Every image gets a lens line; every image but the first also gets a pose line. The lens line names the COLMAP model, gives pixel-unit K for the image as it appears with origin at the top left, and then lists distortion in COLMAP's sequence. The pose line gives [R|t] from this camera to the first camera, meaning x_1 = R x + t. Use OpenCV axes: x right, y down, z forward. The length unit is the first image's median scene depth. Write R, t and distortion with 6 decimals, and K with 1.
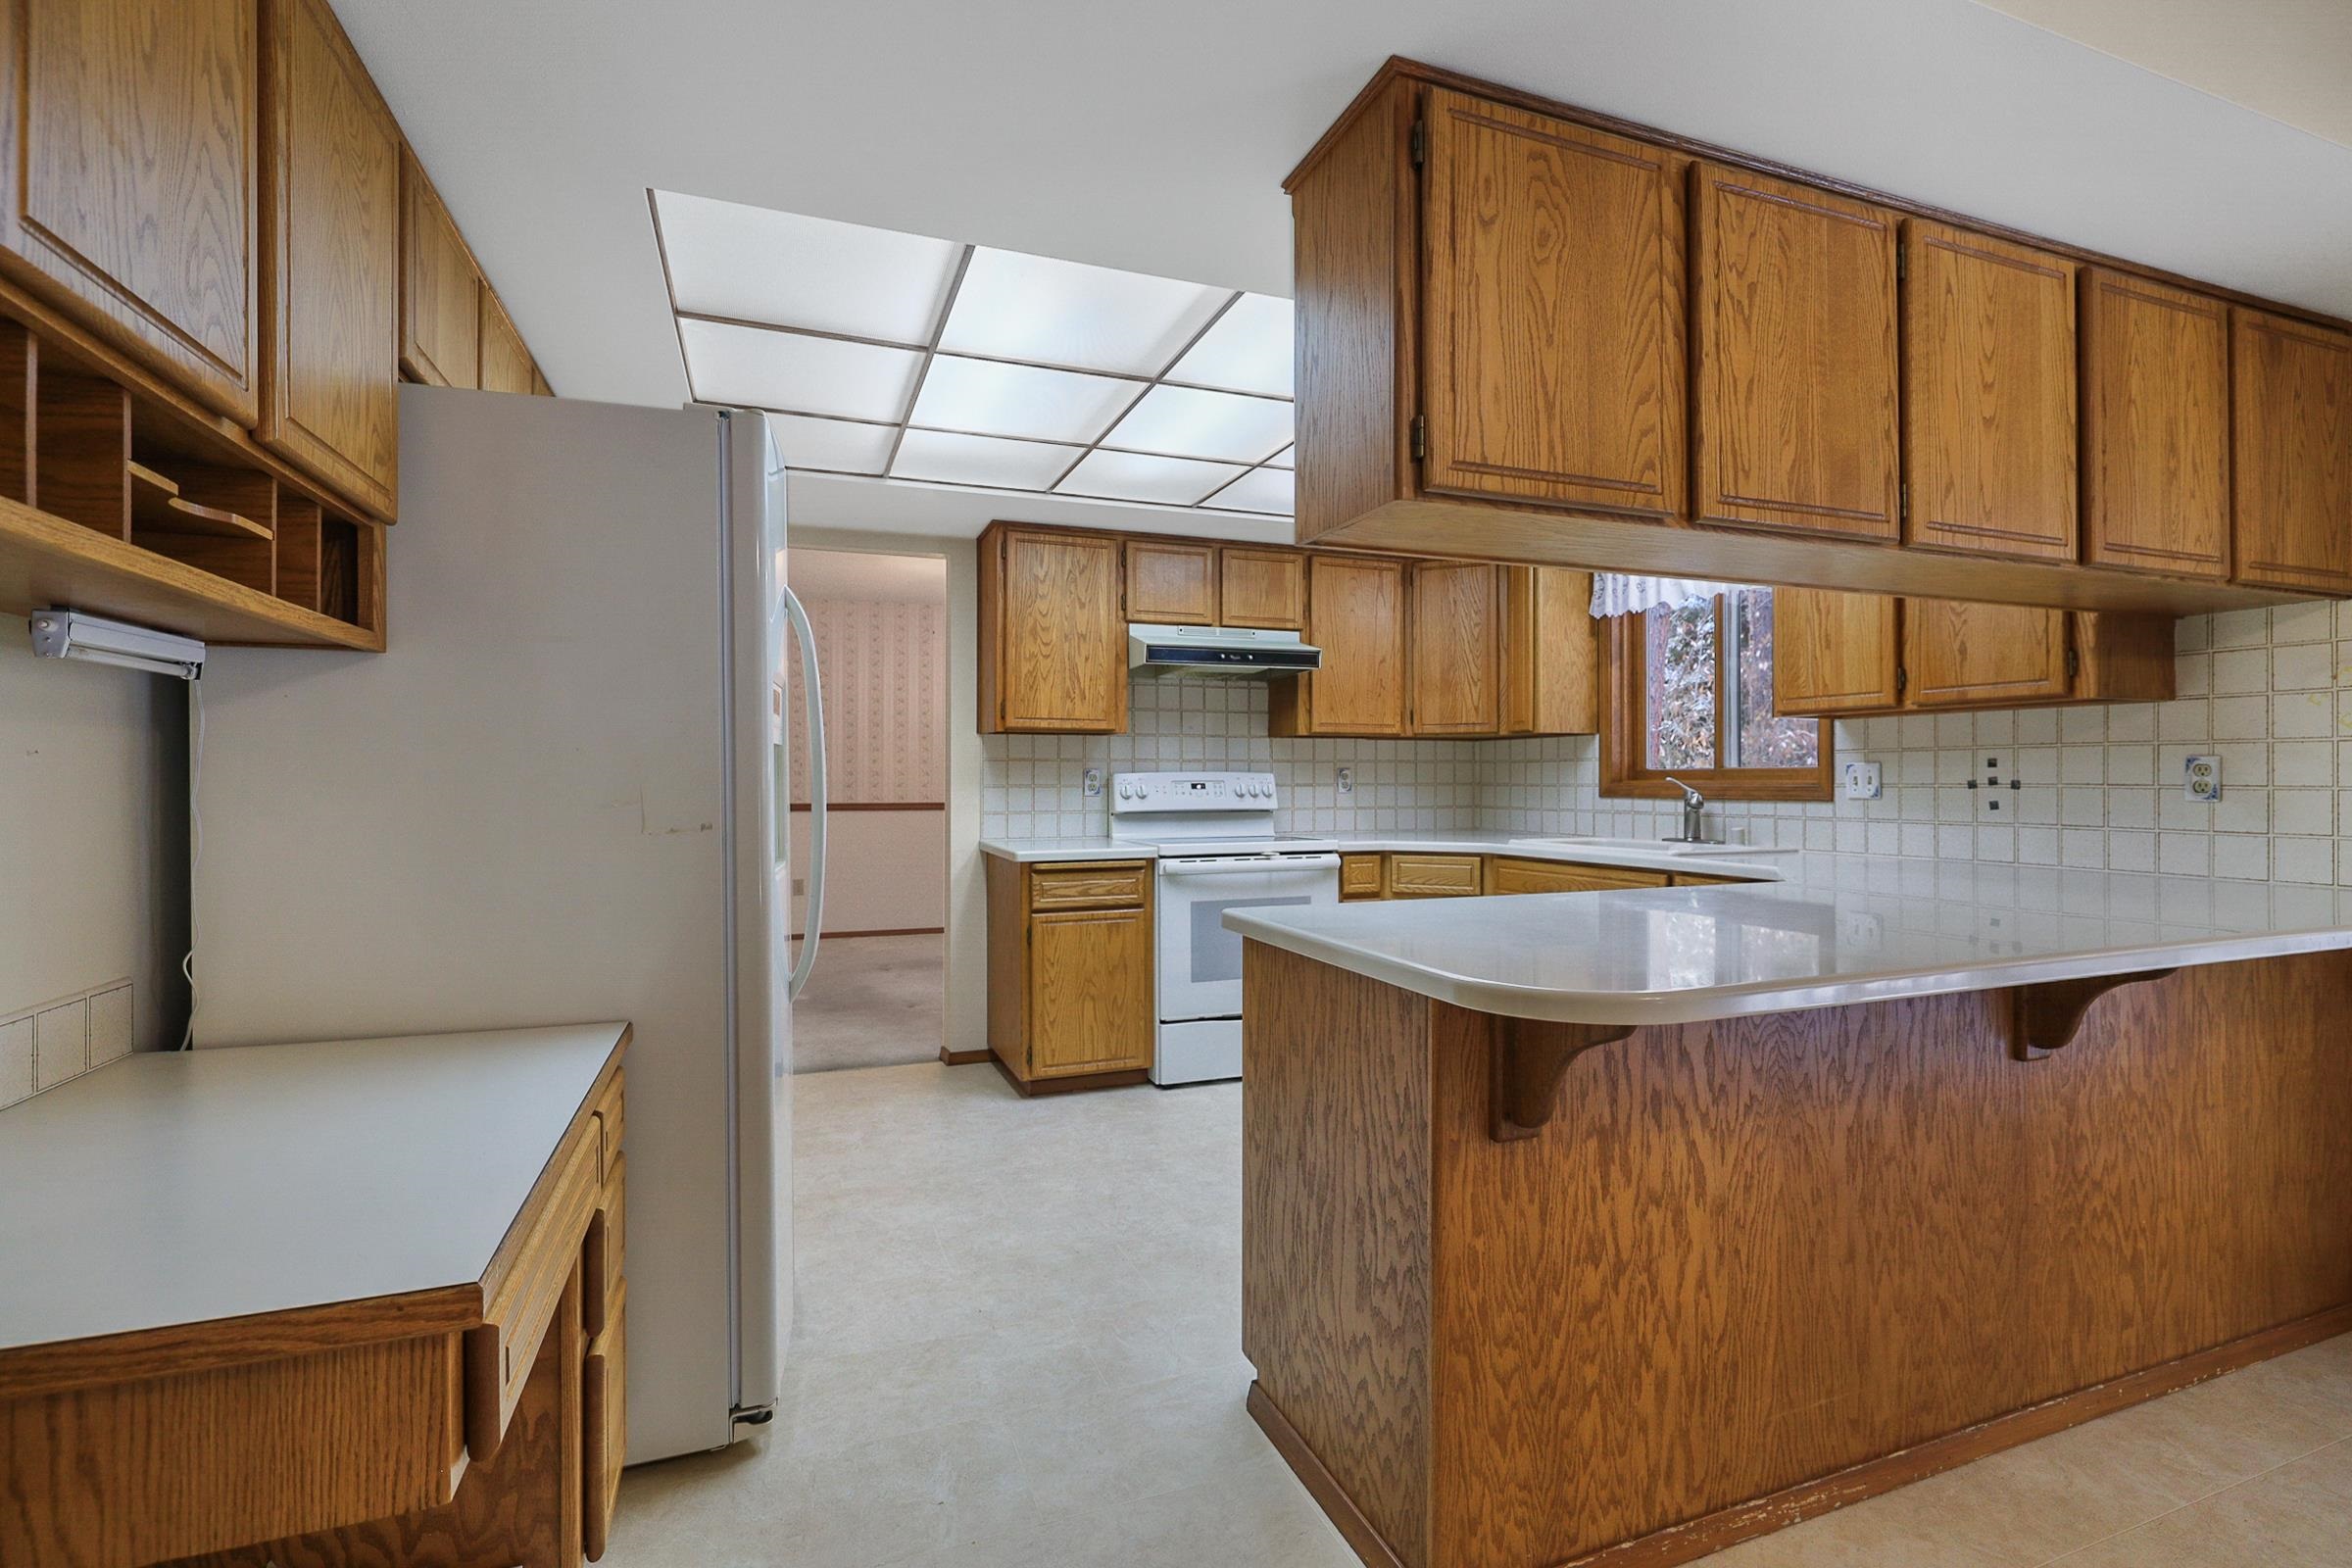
lens RADIAL K [[1069.9, 0, 1183.8], [0, 1069.9, 773.8], [0, 0, 1]] dist [-0.002710, -0.000576]
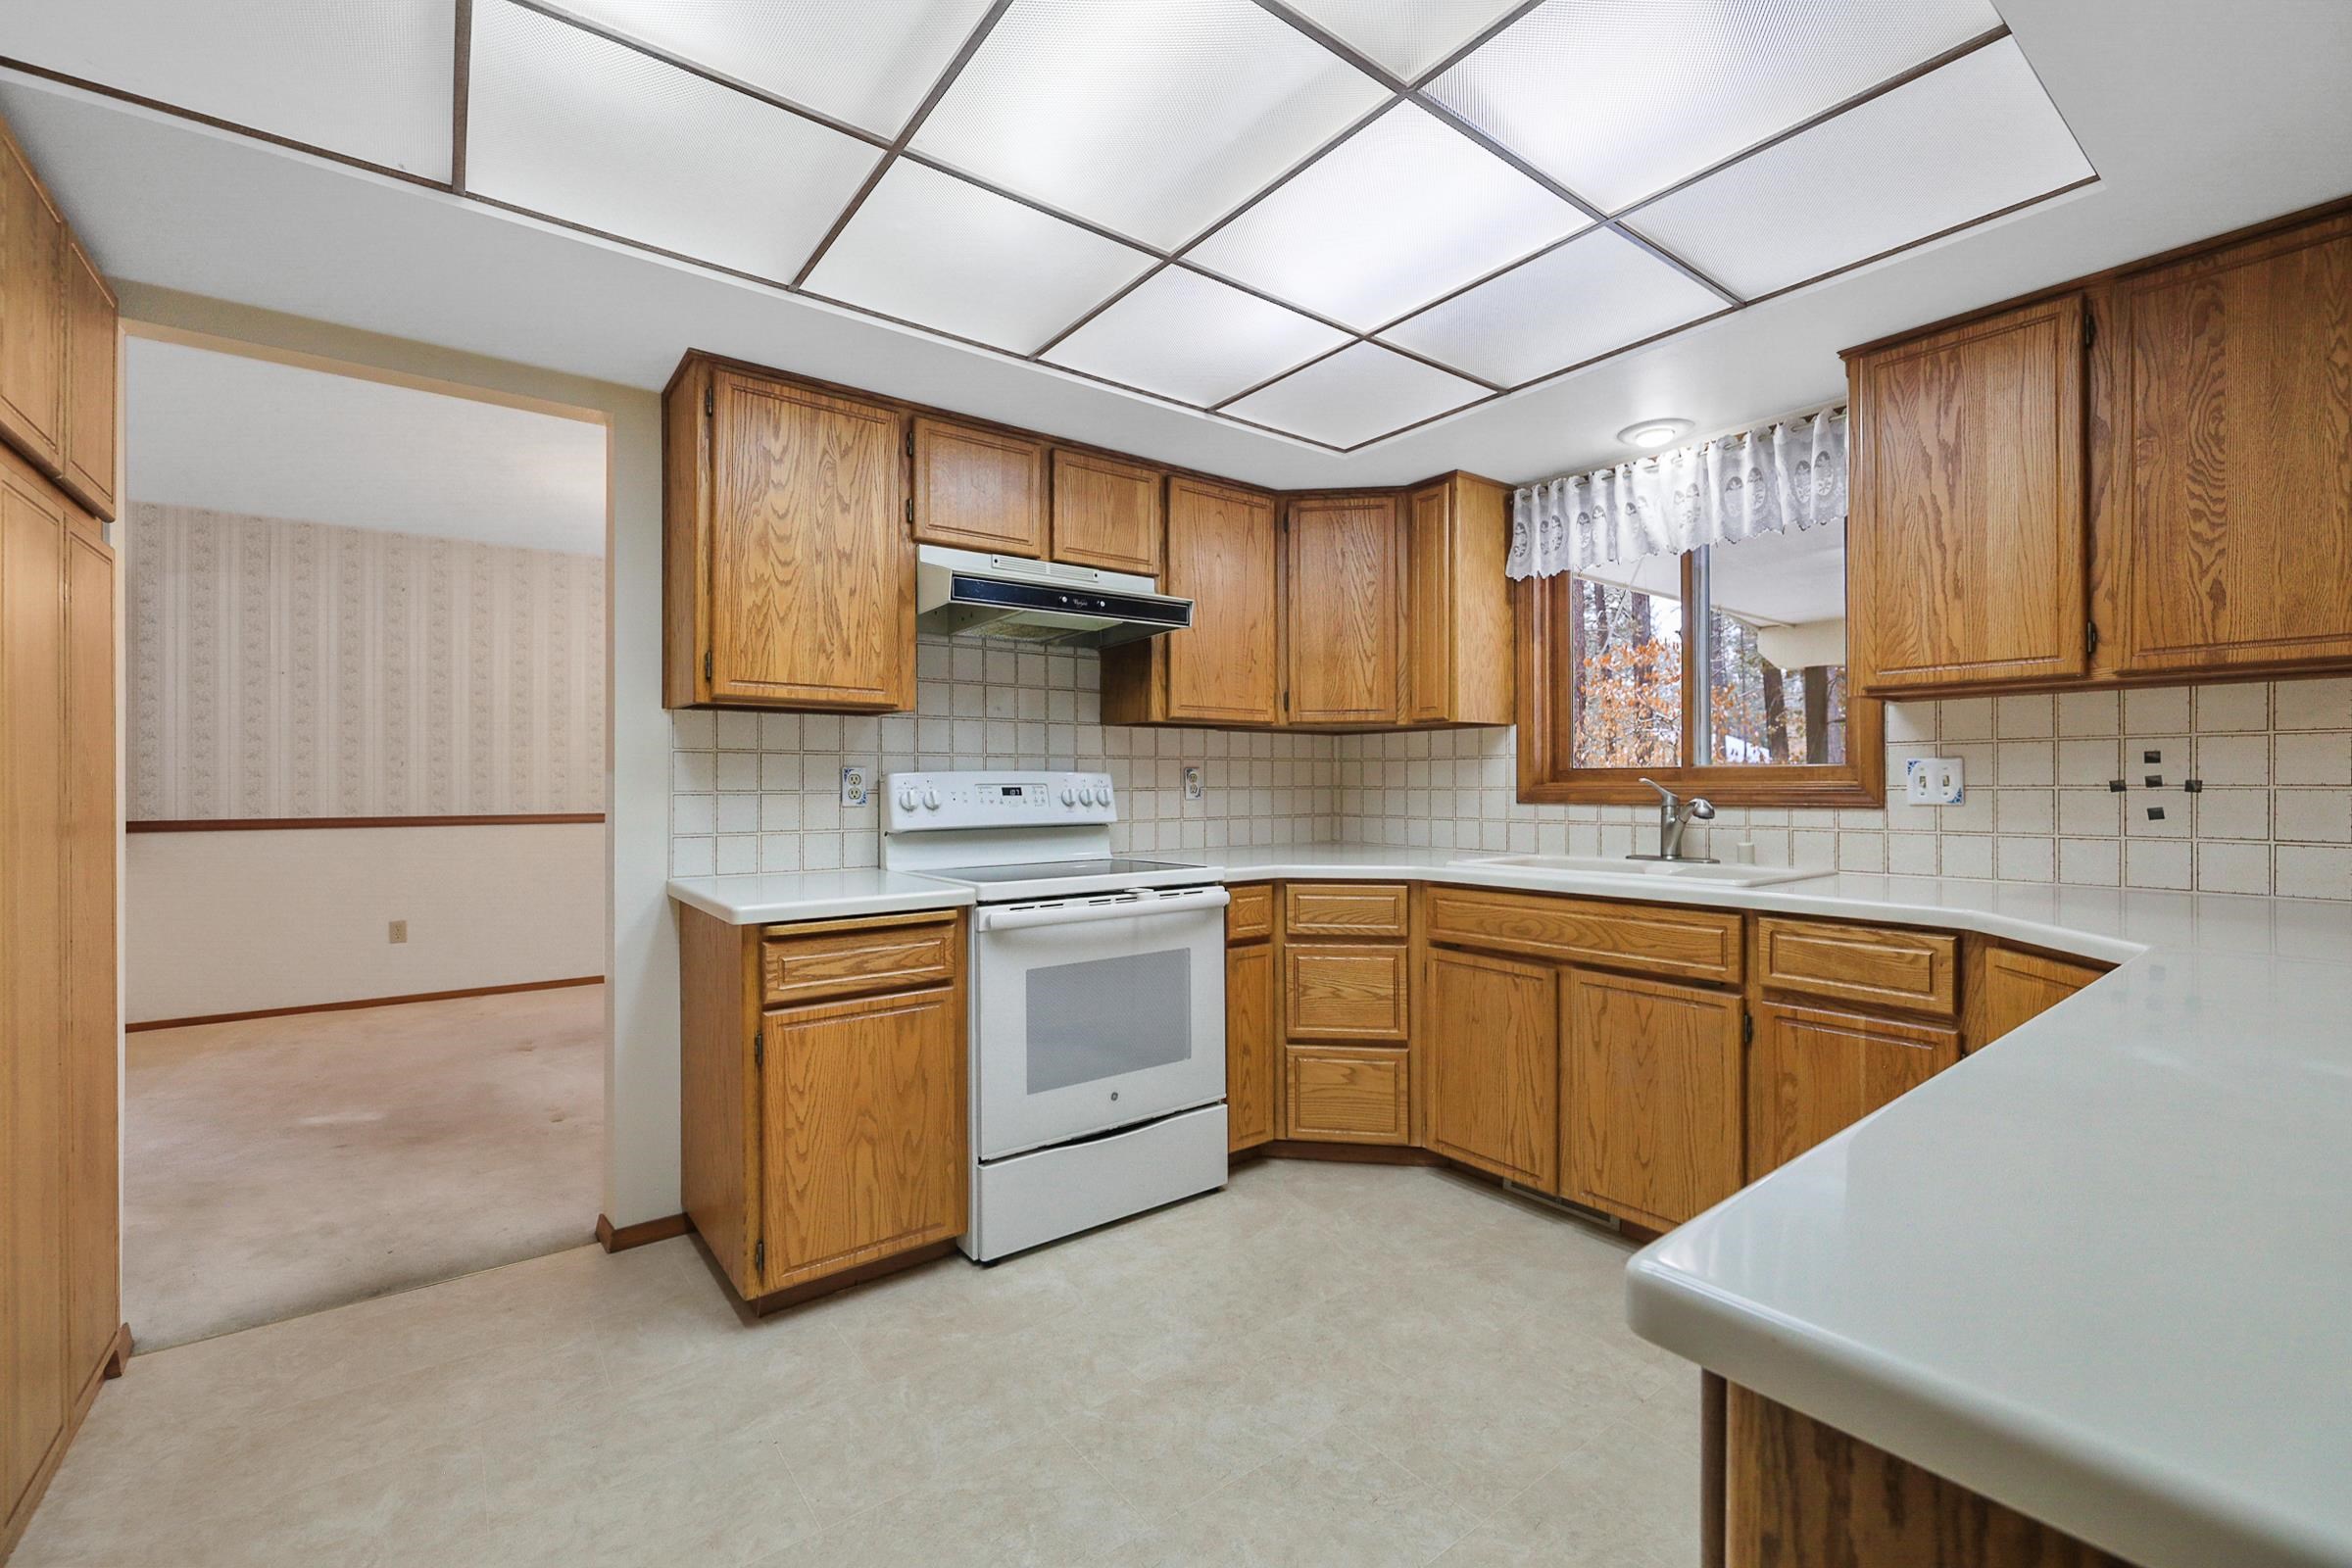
lens RADIAL K [[978.9, 0, 1178.1], [0, 978.9, 780.2], [0, 0, 1]] dist [-0.002712, -0.000186]
pose [[0.959920, -0.000198, 0.280275, -0.082980], [-0.000043, 1.000000, 0.000852, 0.004834], [-0.280275, -0.000830, 0.959919, 0.472114]]
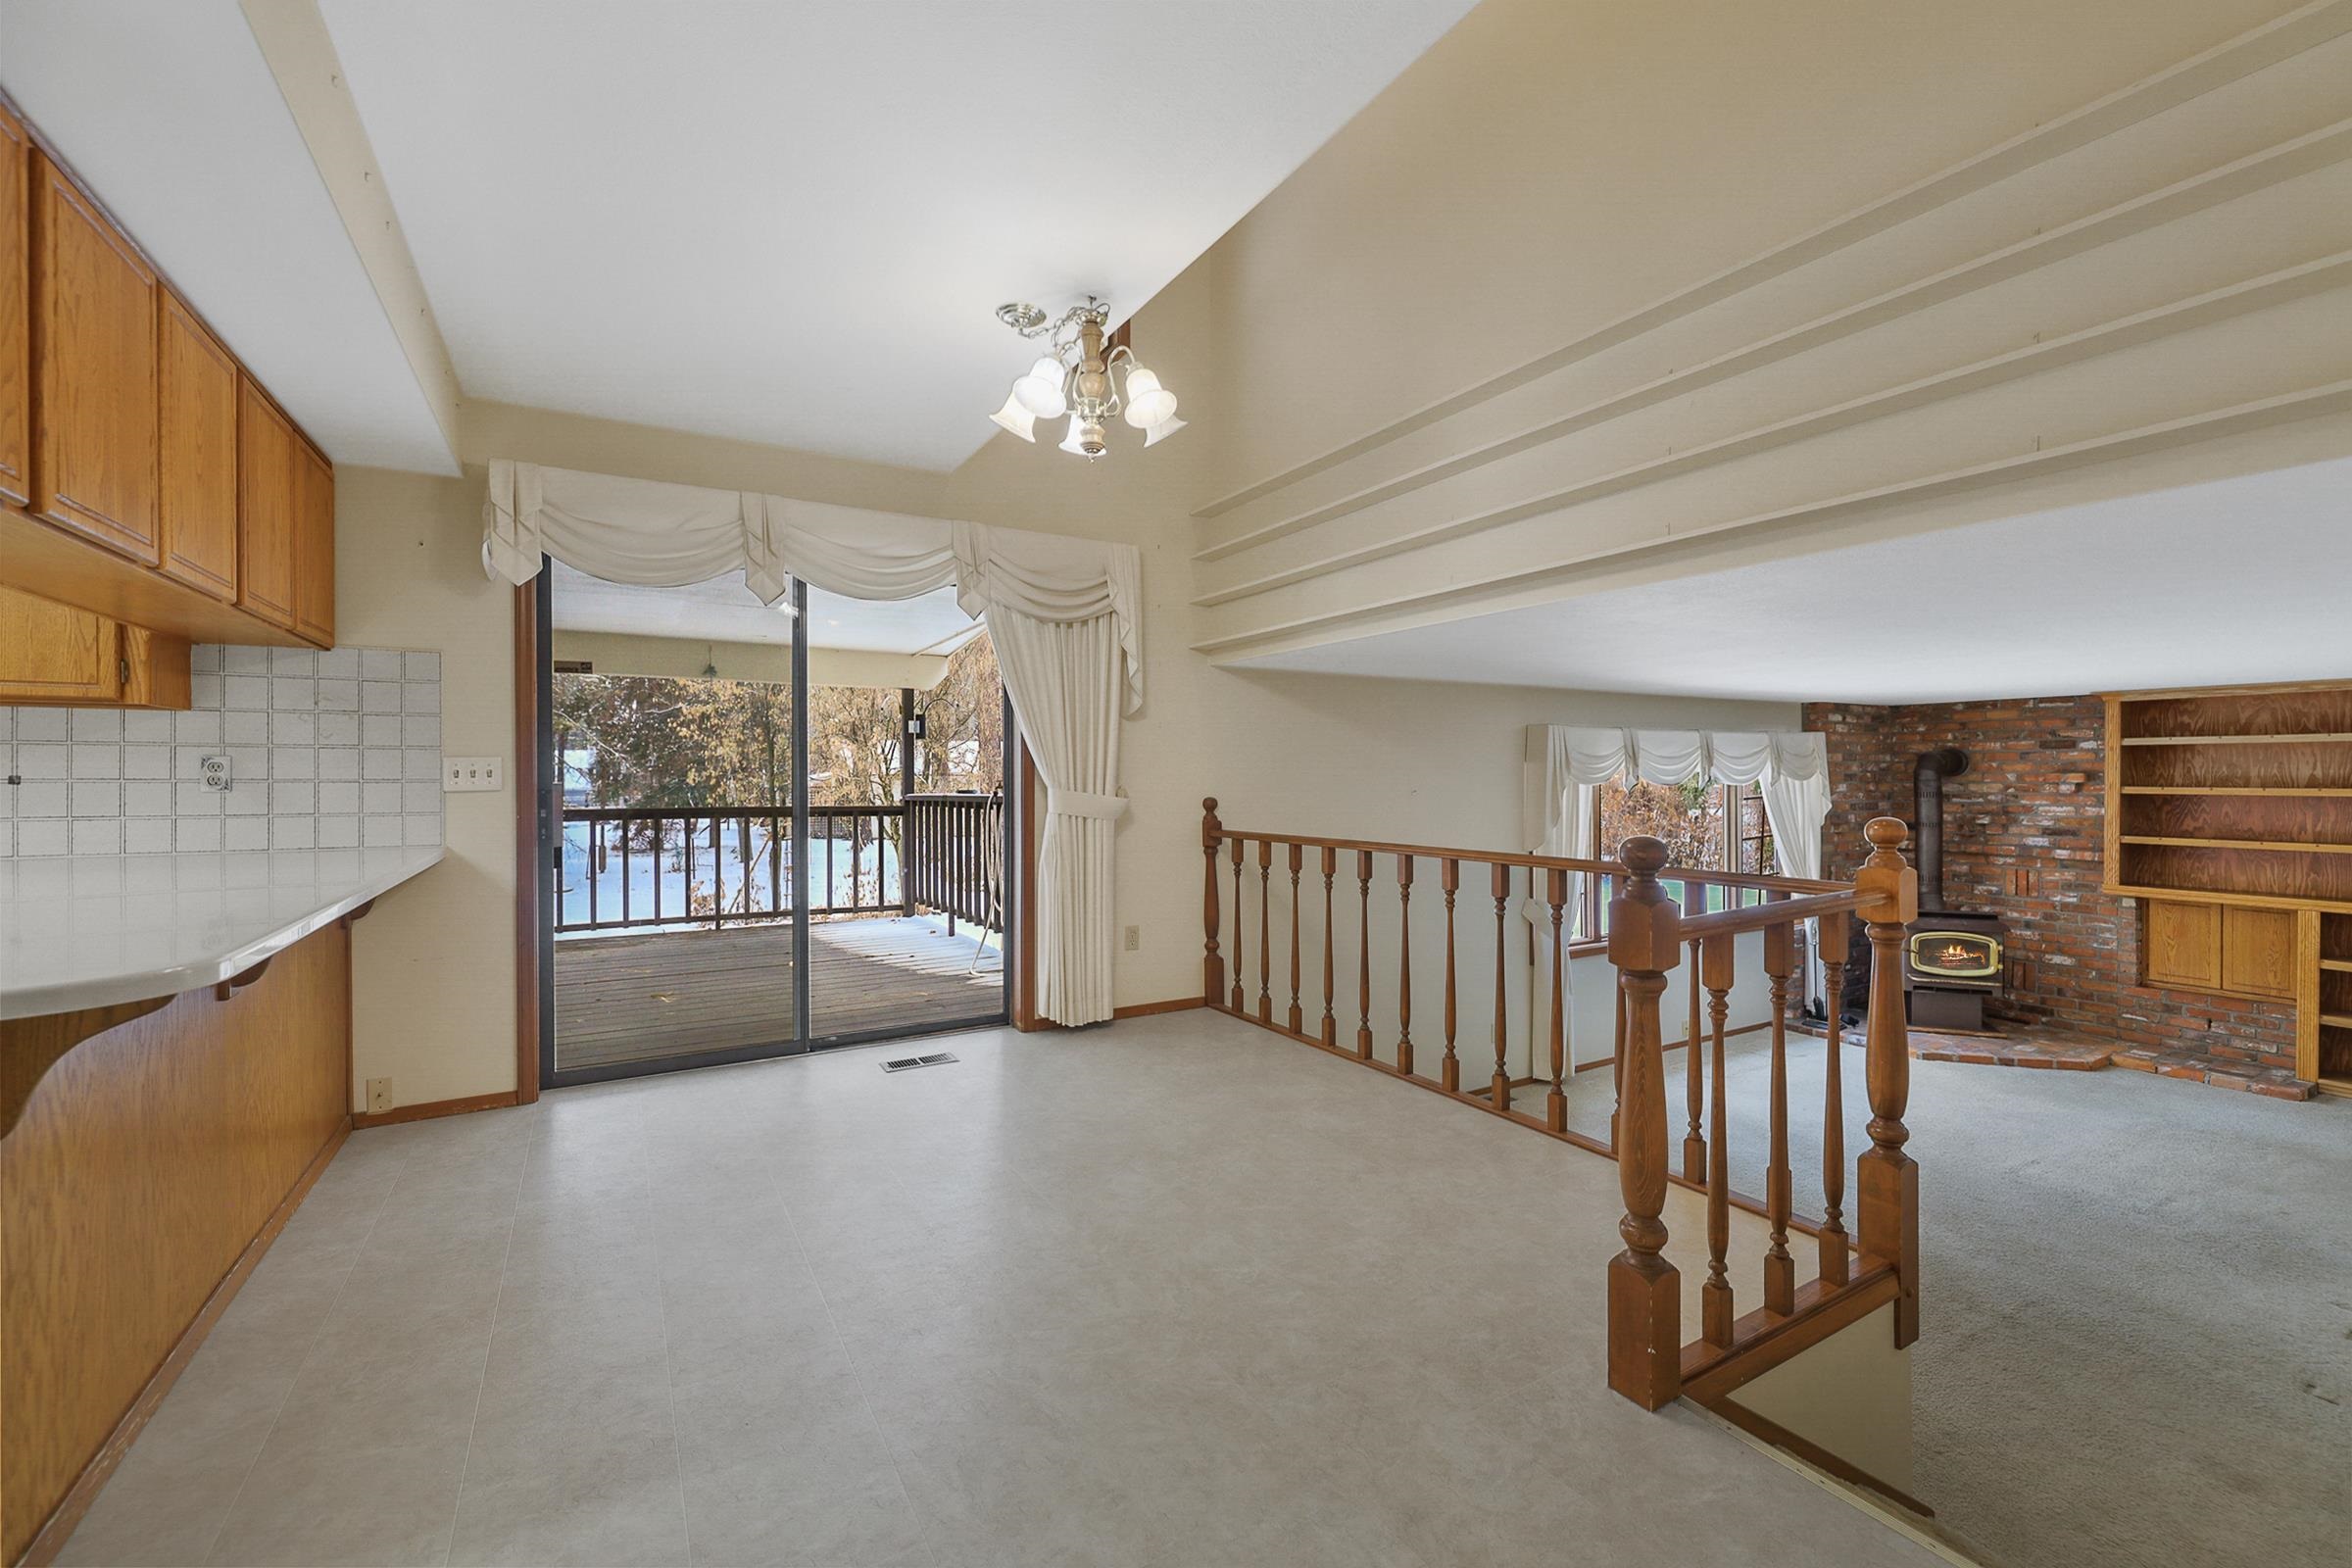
lens RADIAL K [[978.9, 0, 1176.2], [0, 978.9, 774.8], [0, 0, 1]] dist [-0.002712, -0.000186]
pose [[-0.162538, -0.000609, 0.986702, -0.278961], [-0.003999, 0.999992, -0.000042, 0.000756], [-0.986694, -0.003953, -0.162539, 0.048736]]
